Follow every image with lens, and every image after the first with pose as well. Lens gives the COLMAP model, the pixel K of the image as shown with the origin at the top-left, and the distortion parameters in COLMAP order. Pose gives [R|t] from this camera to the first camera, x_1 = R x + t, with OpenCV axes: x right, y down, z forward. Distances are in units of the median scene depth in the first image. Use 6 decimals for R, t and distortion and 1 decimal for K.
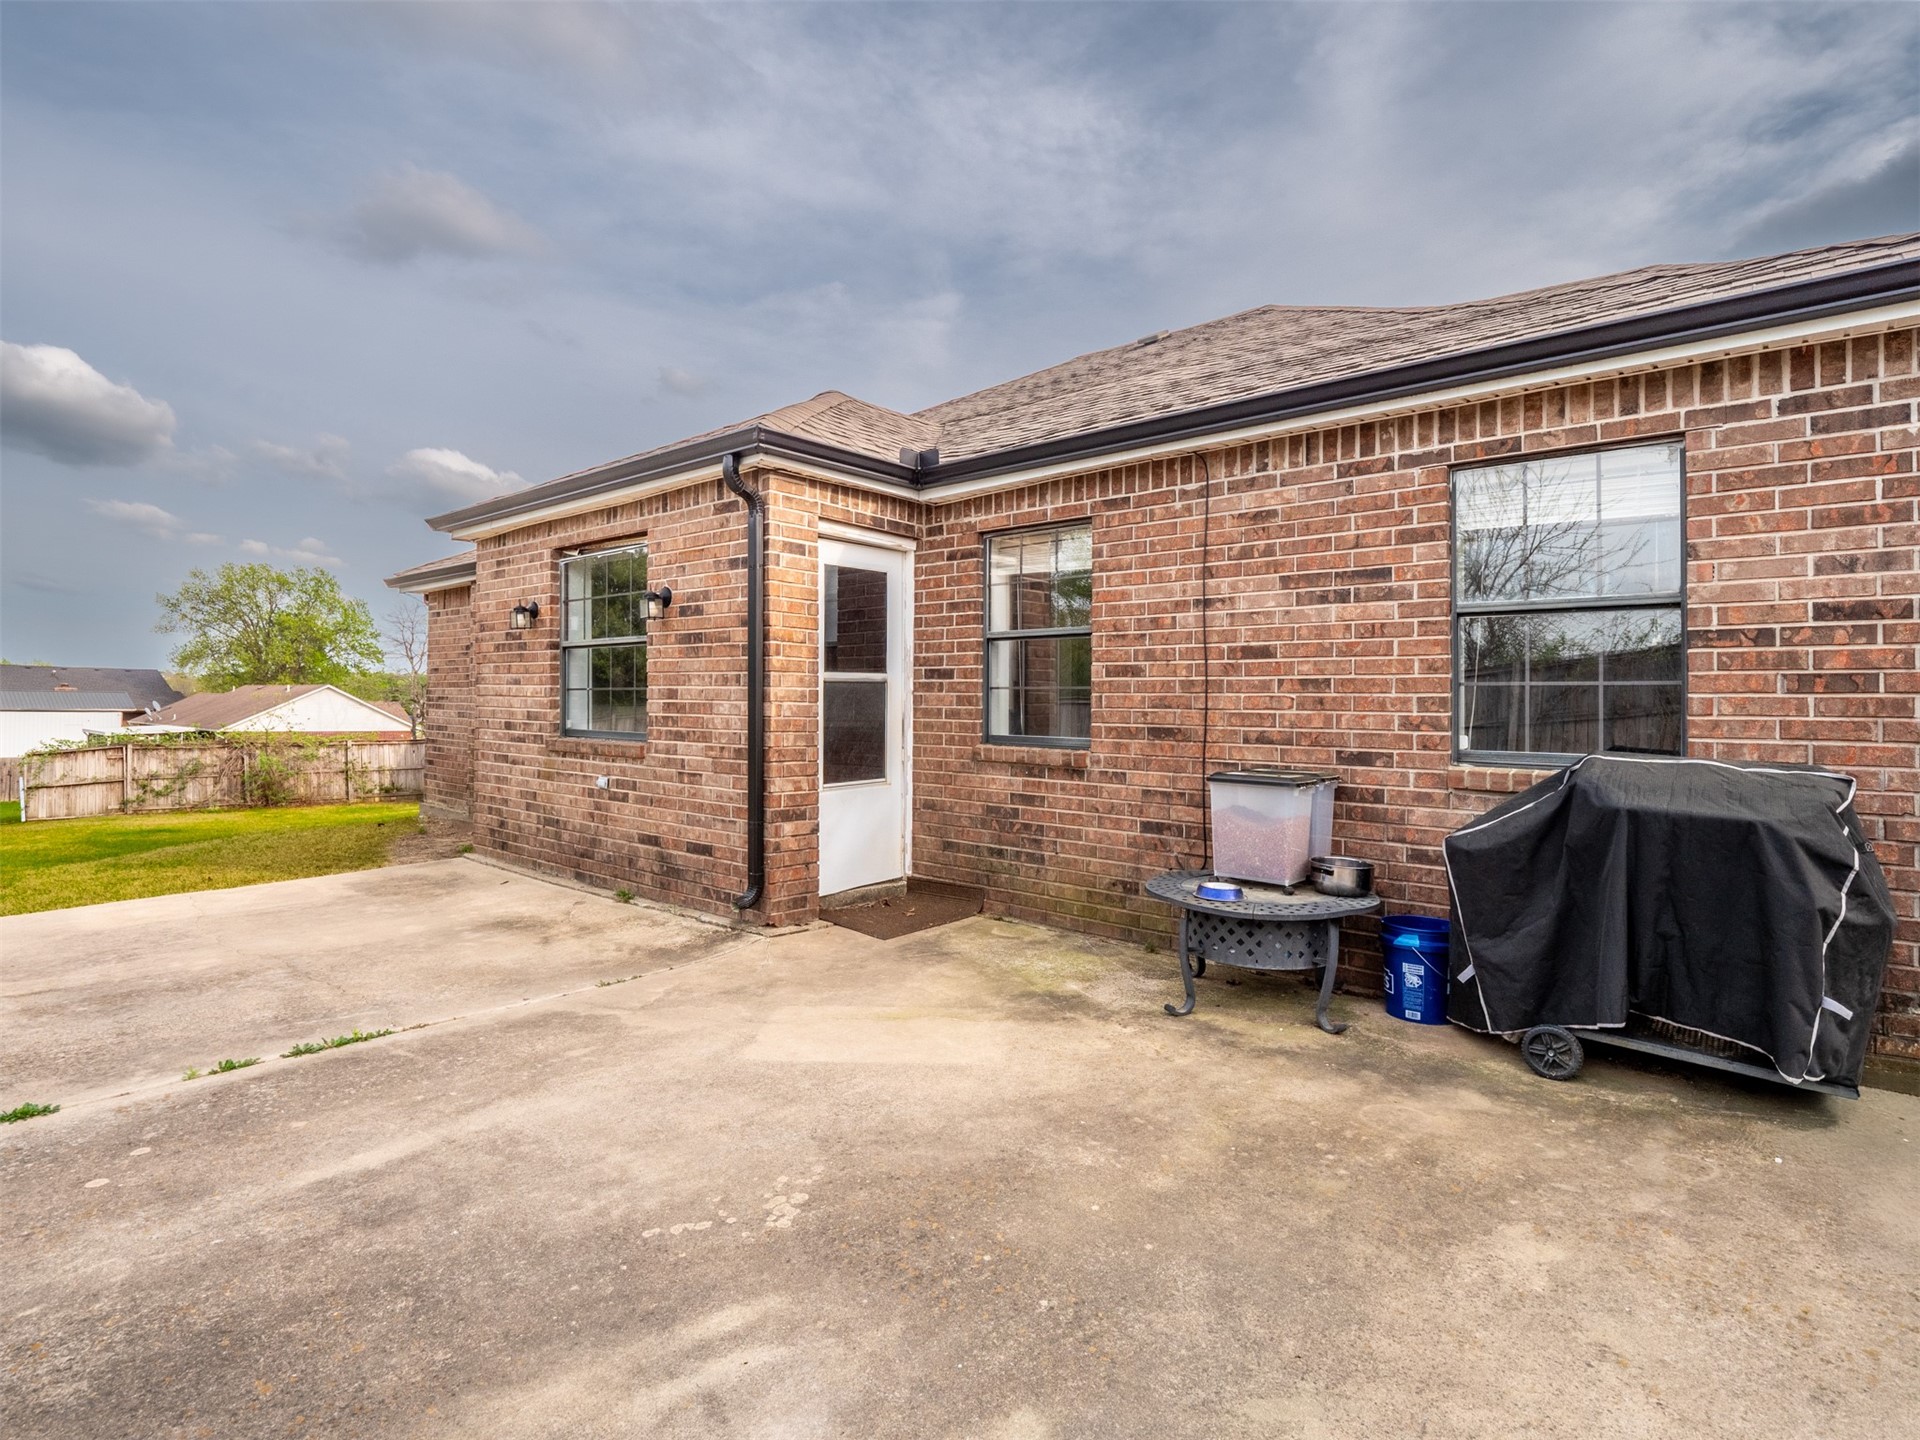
lens RADIAL K [[941.6, 0, 962.6], [0, 941.6, 701.7], [0, 0, 1]] dist [-0.006615, 0.000490]
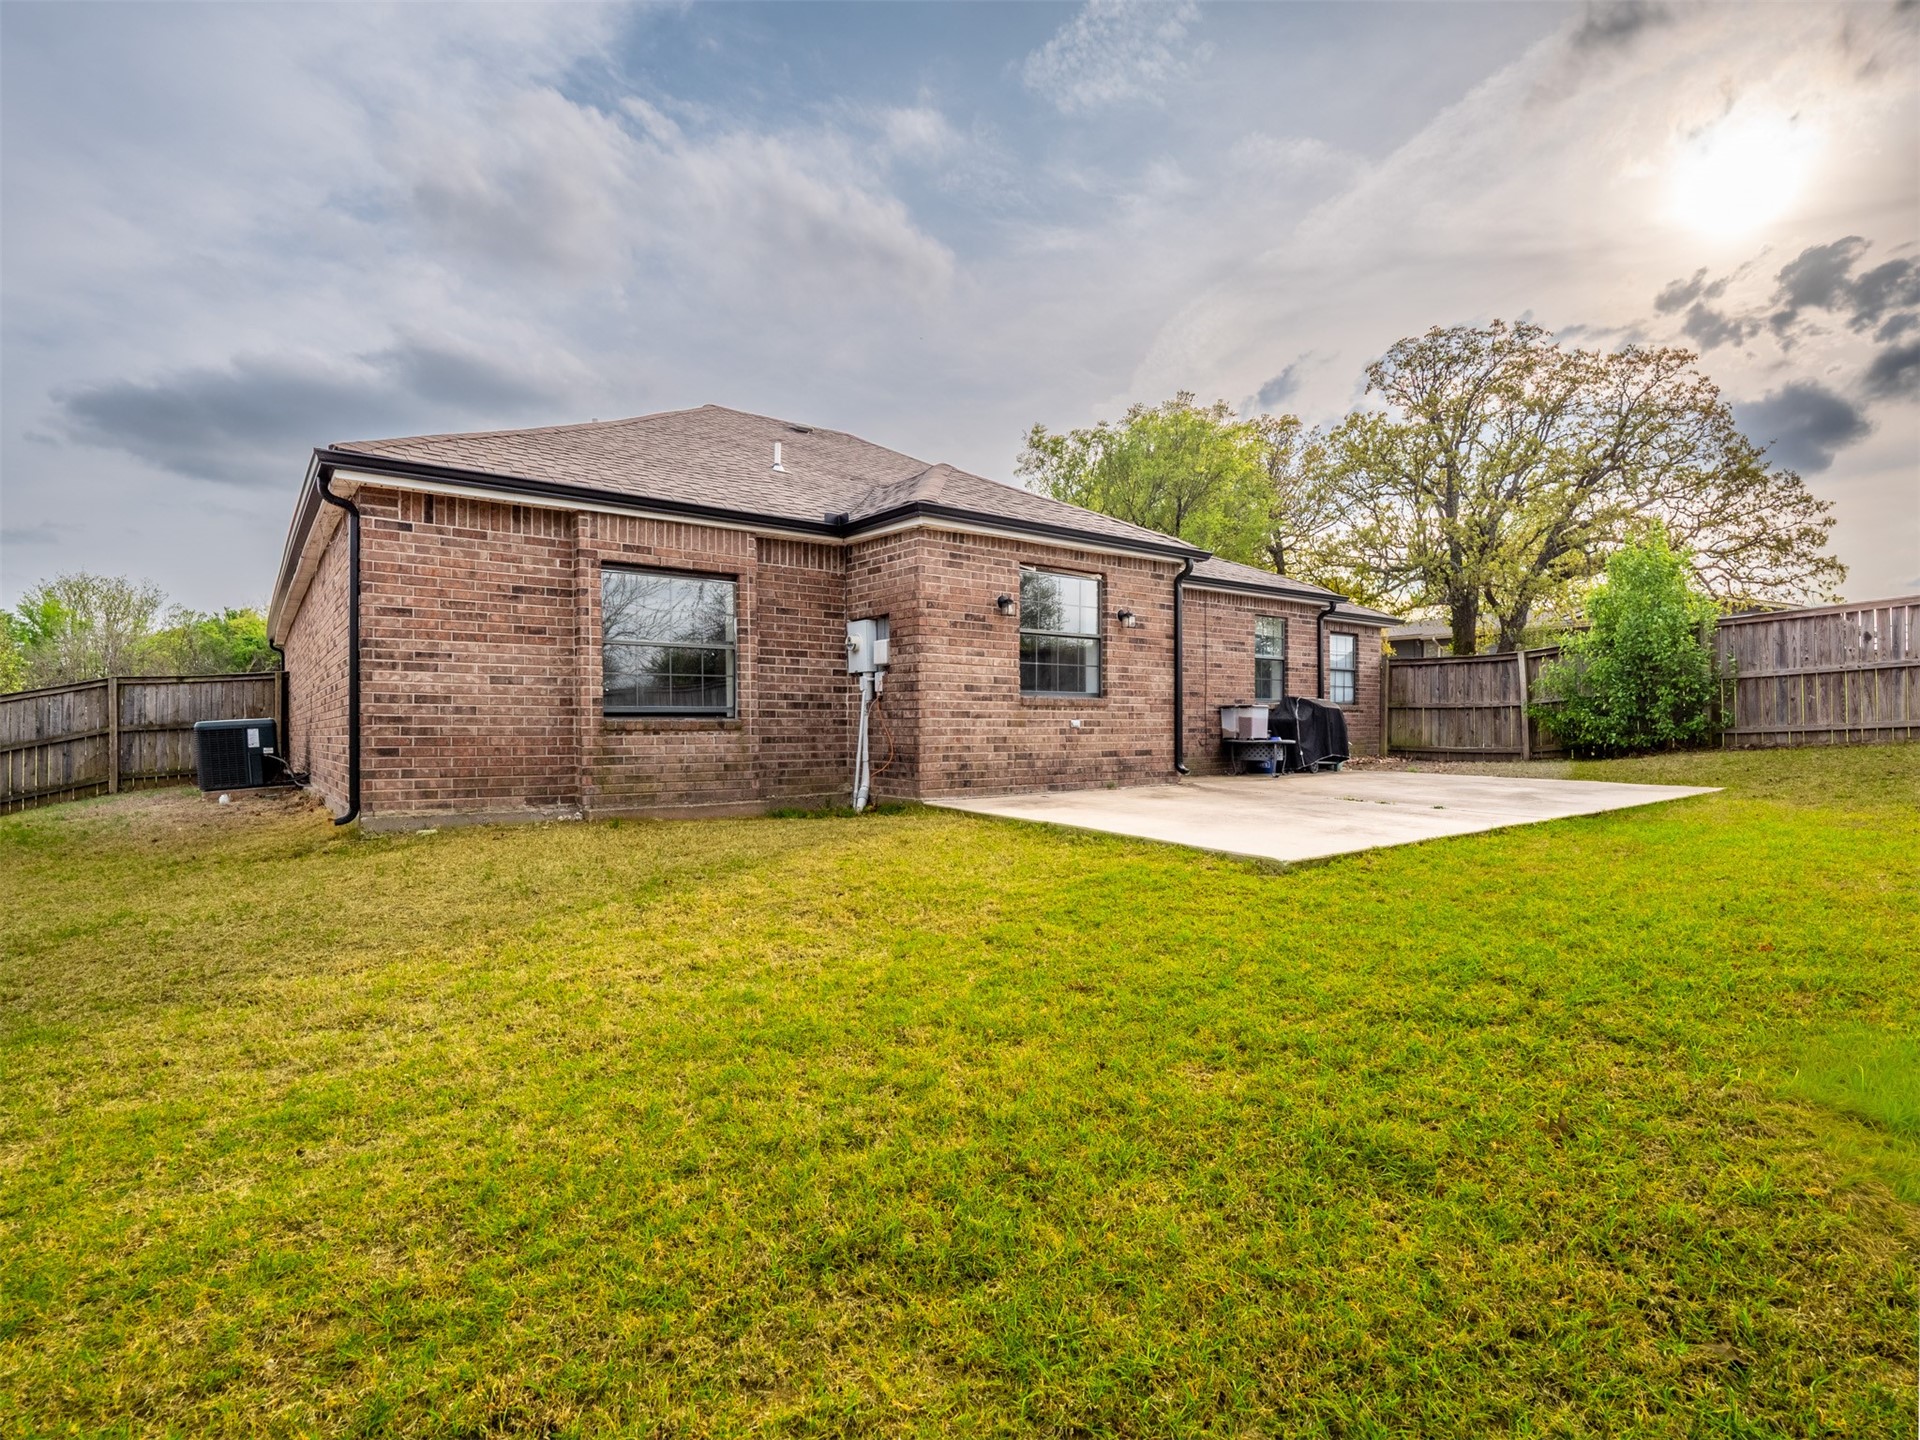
lens RADIAL K [[941.6, 0, 960.6], [0, 941.6, 724.9], [0, 0, 1]] dist [-0.006615, 0.000490]
pose [[0.217267, -0.011825, 0.976041, -2.950670], [0.002159, 0.999930, 0.011634, 0.103750], [-0.976110, -0.000421, 0.217277, 1.265113]]
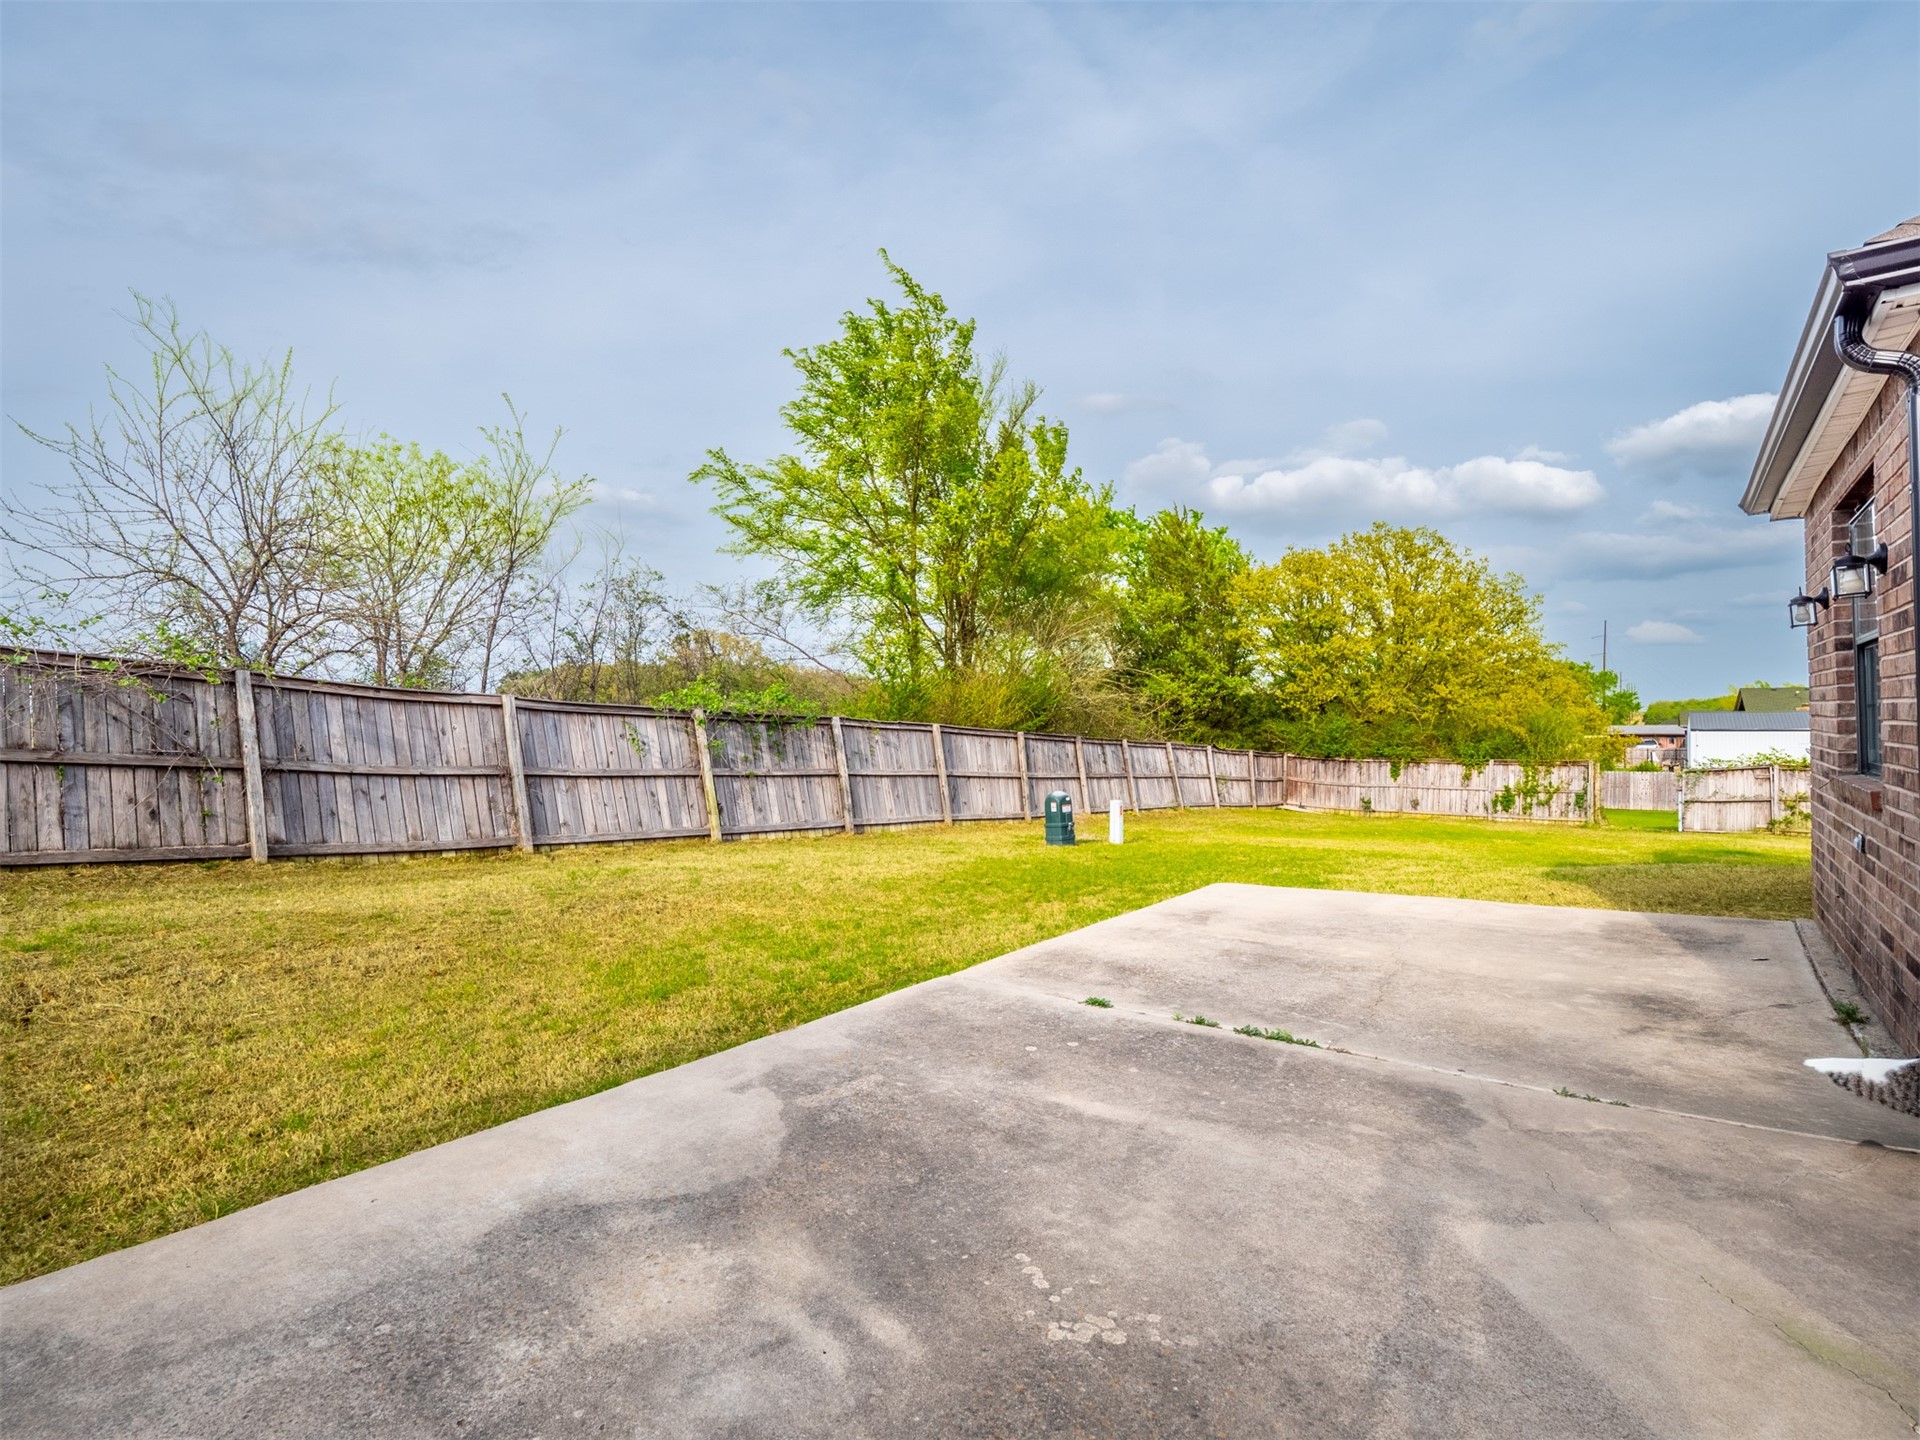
lens RADIAL K [[941.6, 0, 961.3], [0, 941.6, 722.8], [0, 0, 1]] dist [-0.006615, 0.000490]
pose [[0.068087, -0.014375, -0.997576, 0.394863], [0.016800, 0.999771, -0.013260, -0.004405], [0.997538, -0.015856, 0.068313, 0.492598]]
